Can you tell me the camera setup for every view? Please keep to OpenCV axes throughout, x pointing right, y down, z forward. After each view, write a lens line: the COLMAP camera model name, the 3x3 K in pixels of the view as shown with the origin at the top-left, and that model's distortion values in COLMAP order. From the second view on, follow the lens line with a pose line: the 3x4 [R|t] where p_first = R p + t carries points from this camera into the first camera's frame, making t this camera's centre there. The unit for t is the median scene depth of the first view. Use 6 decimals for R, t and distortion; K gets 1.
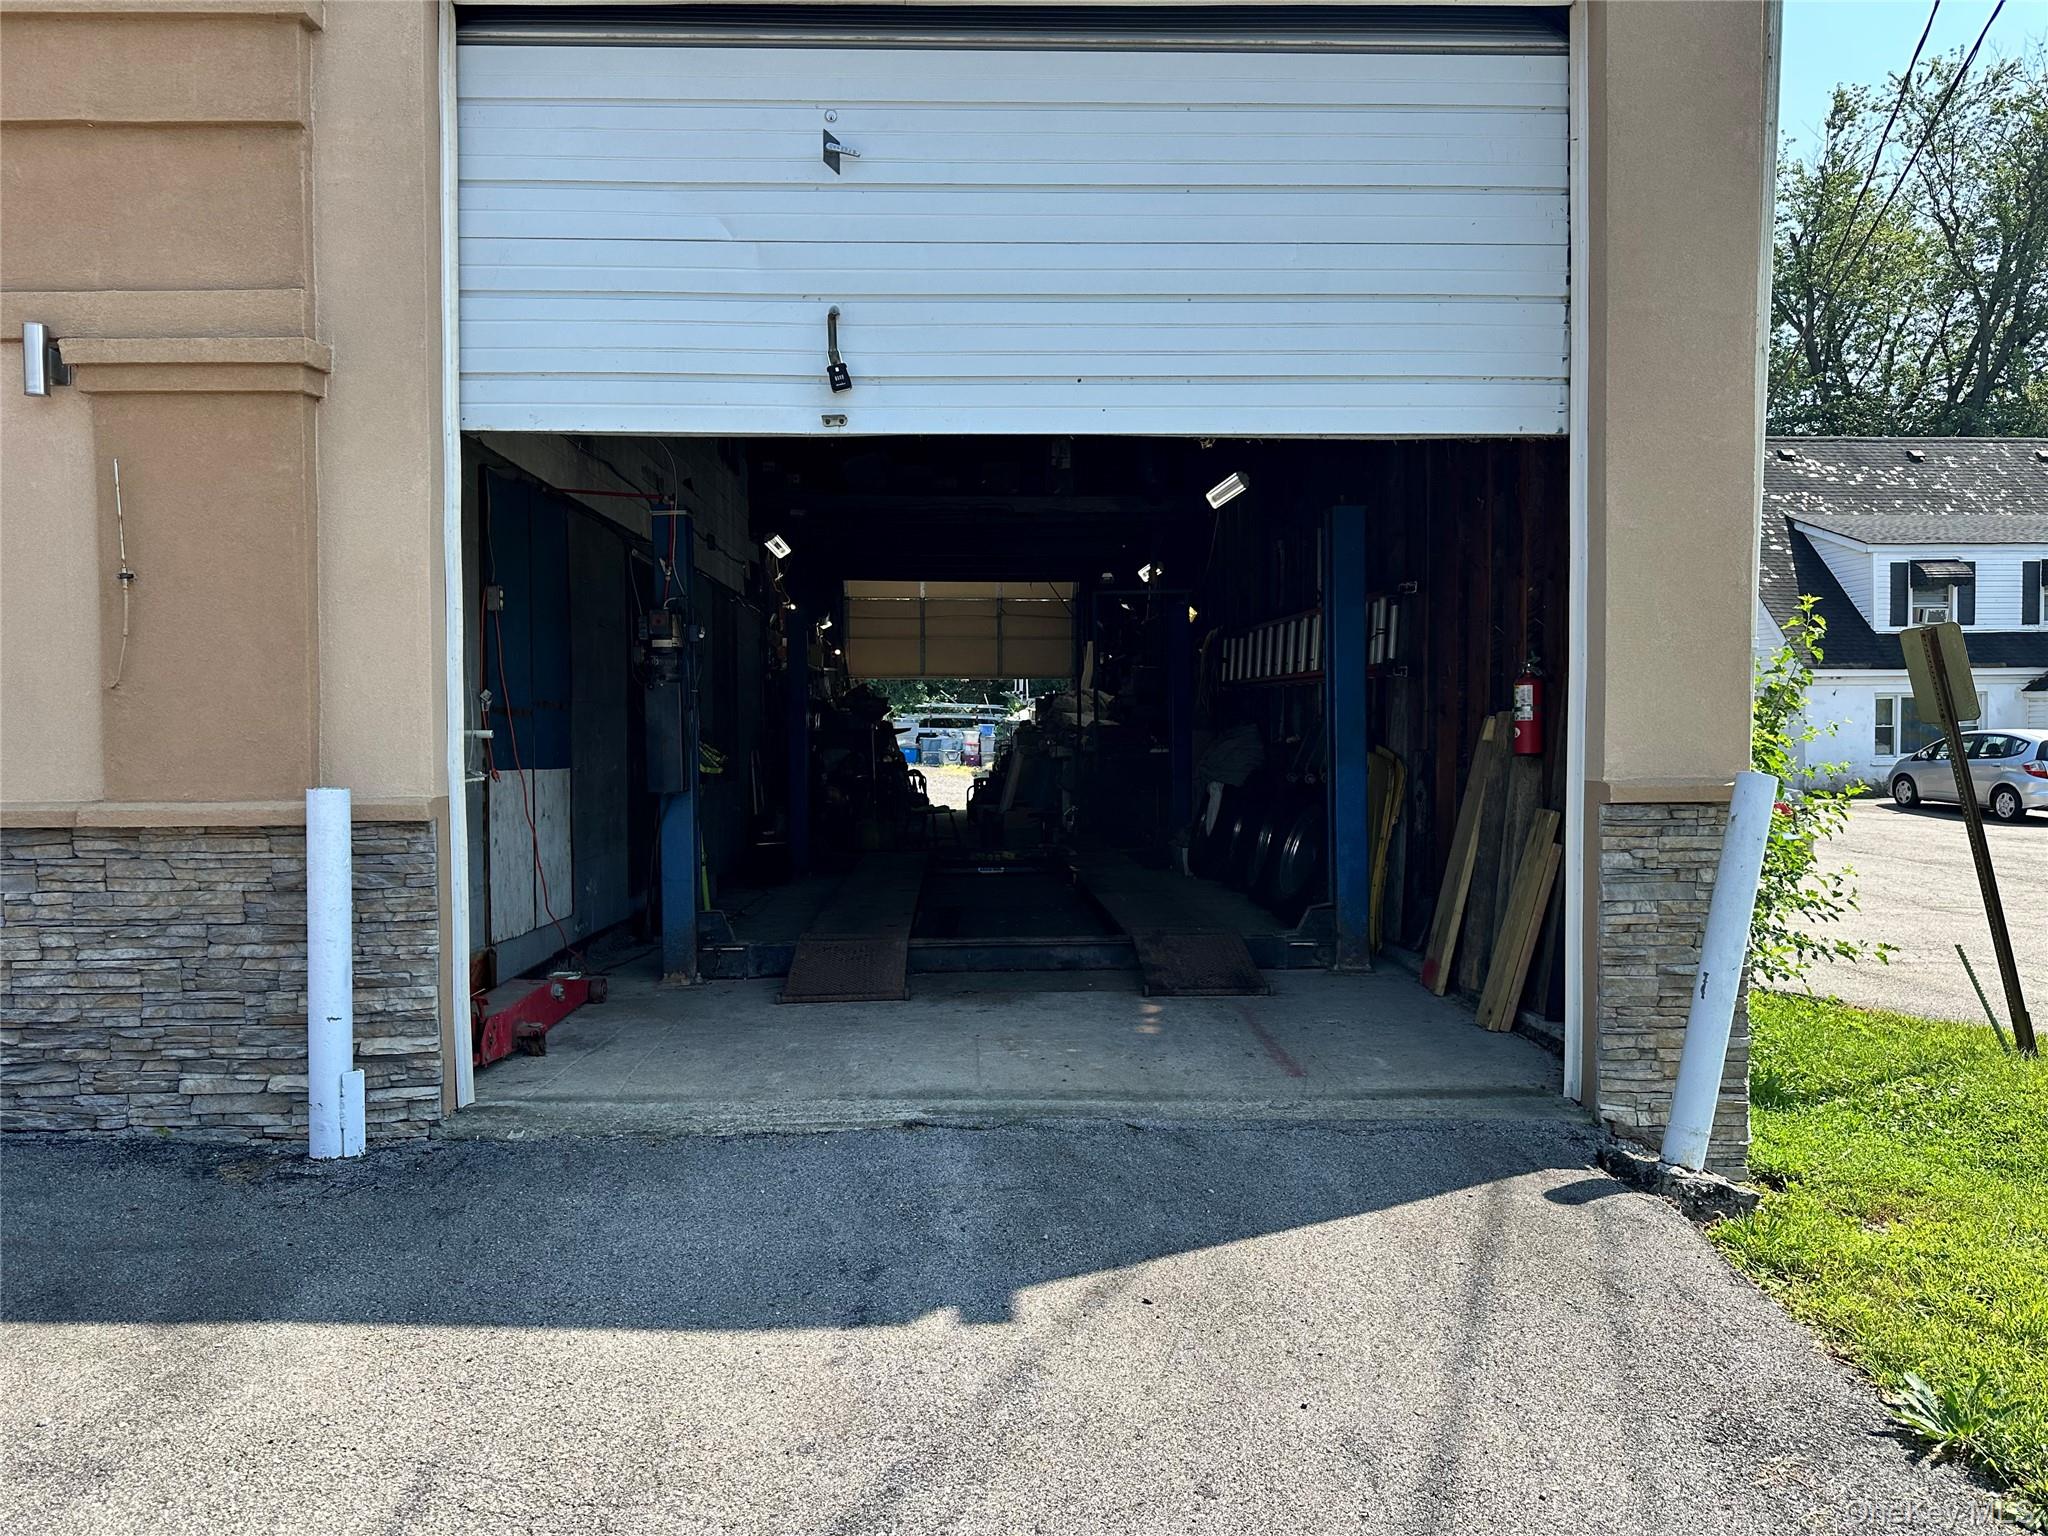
lens RADIAL K [[1428.9, 0, 1022.1], [0, 1428.9, 775.6], [0, 0, 1]] dist [0.004860, -0.001137]
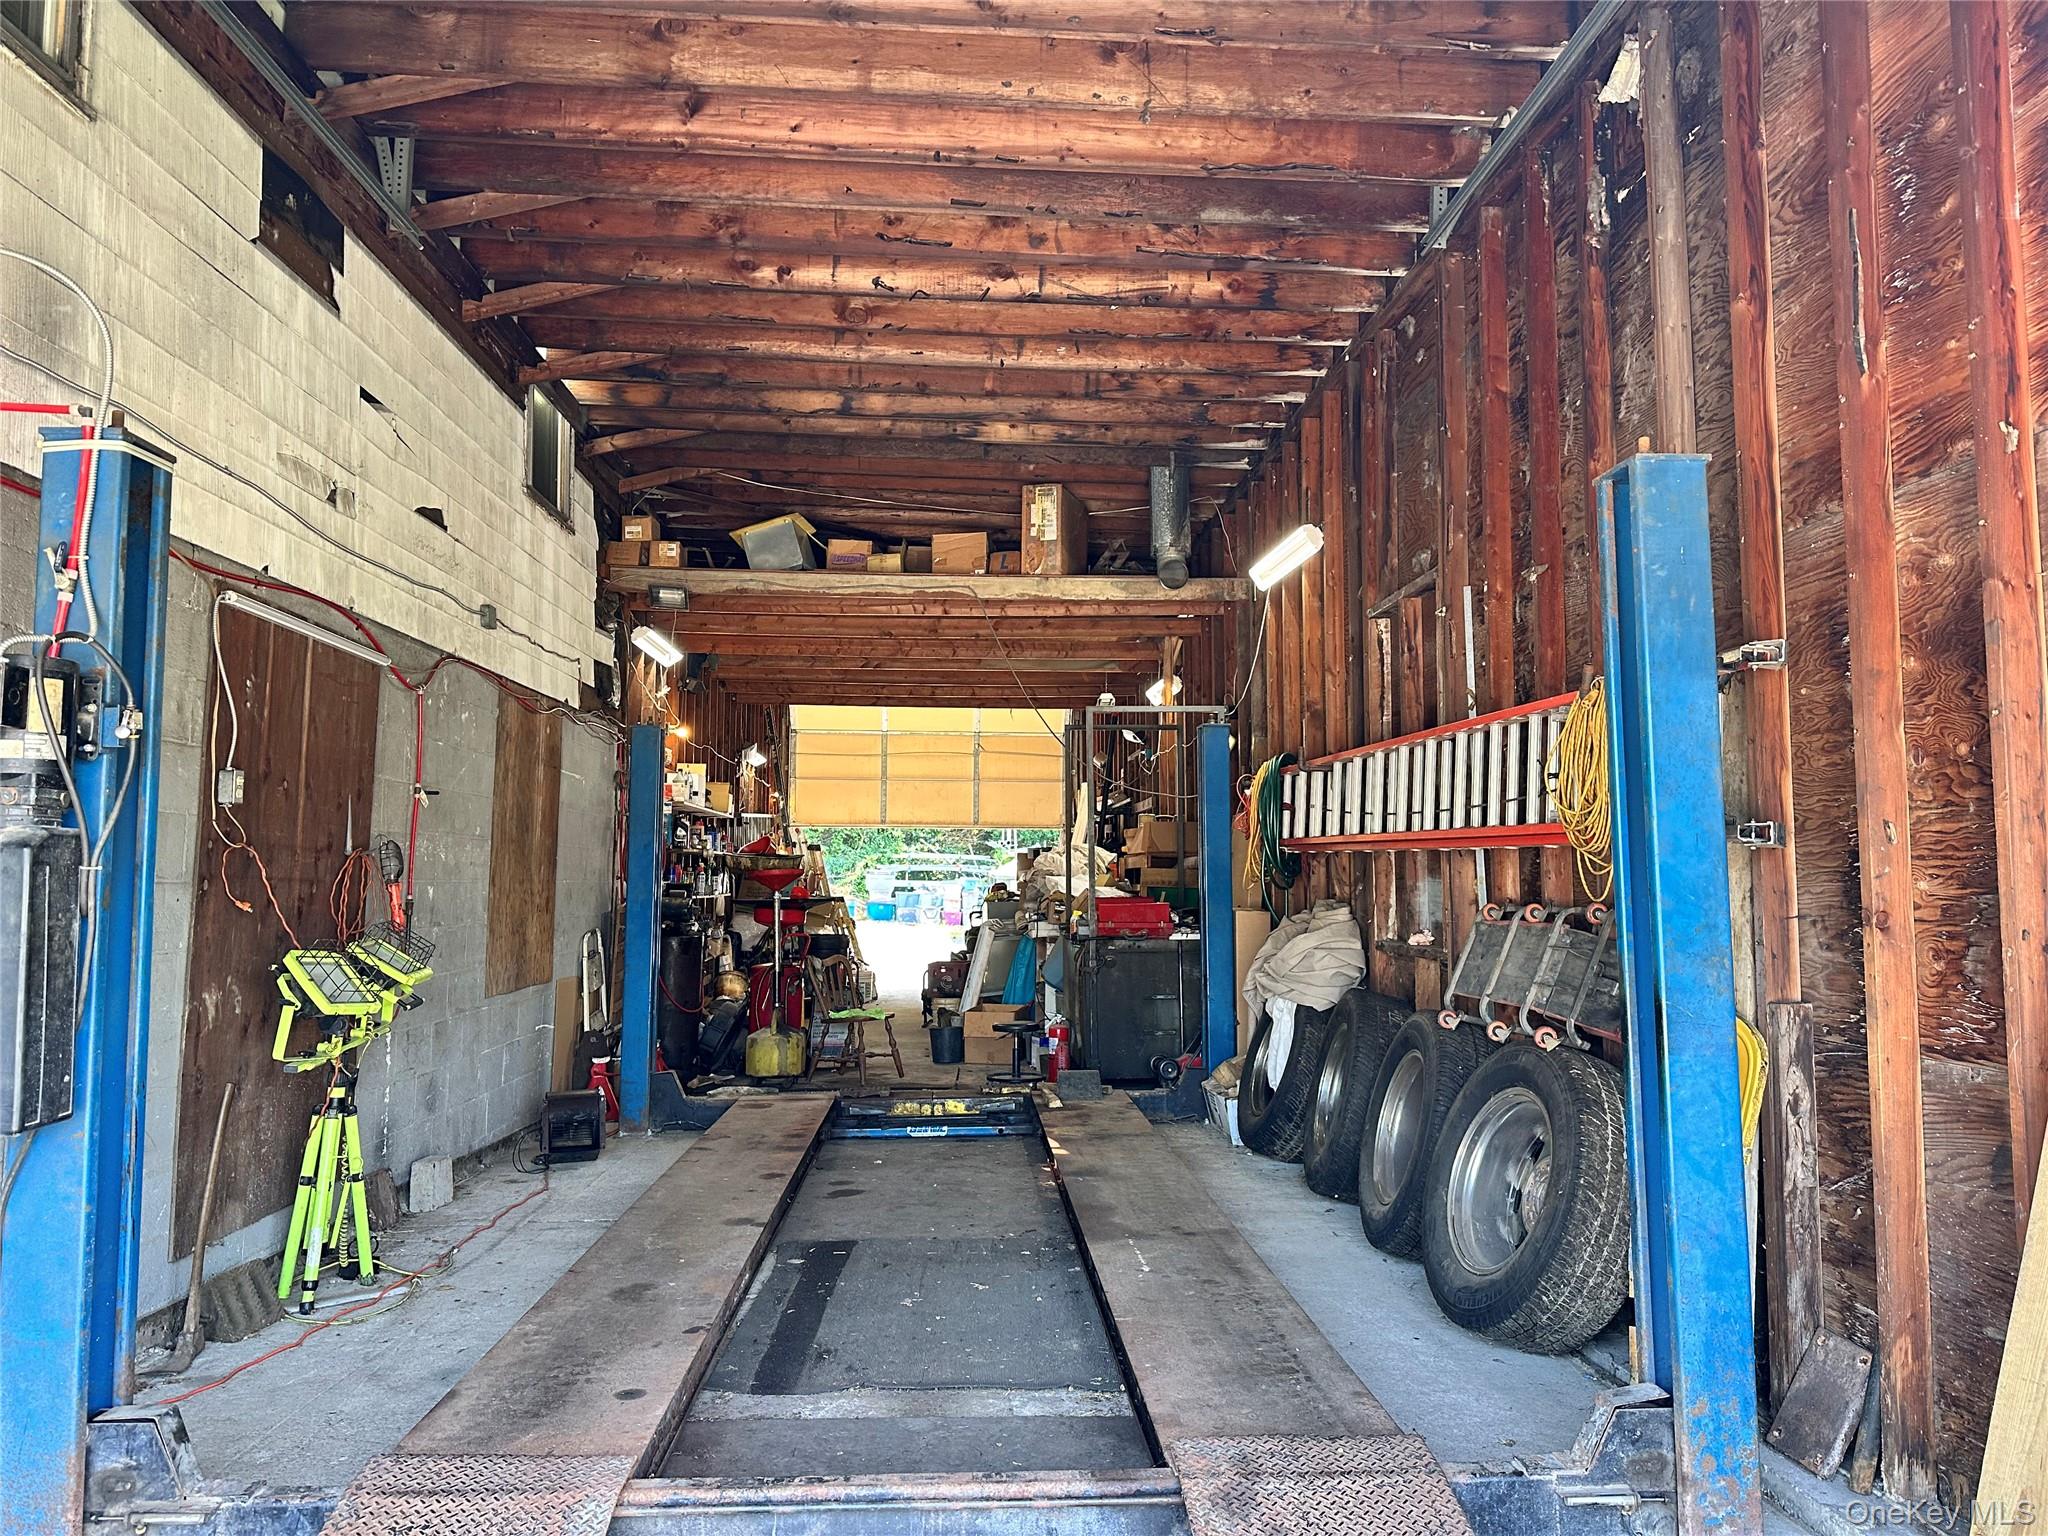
lens RADIAL K [[1428.9, 0, 1023.5], [0, 1428.9, 767.8], [0, 0, 1]] dist [0.004860, -0.001137]
pose [[0.999970, 0.006925, 0.003474, 0.013524], [-0.006509, 0.994133, -0.107970, -0.020359], [-0.004201, 0.107944, 0.994148, 0.262089]]
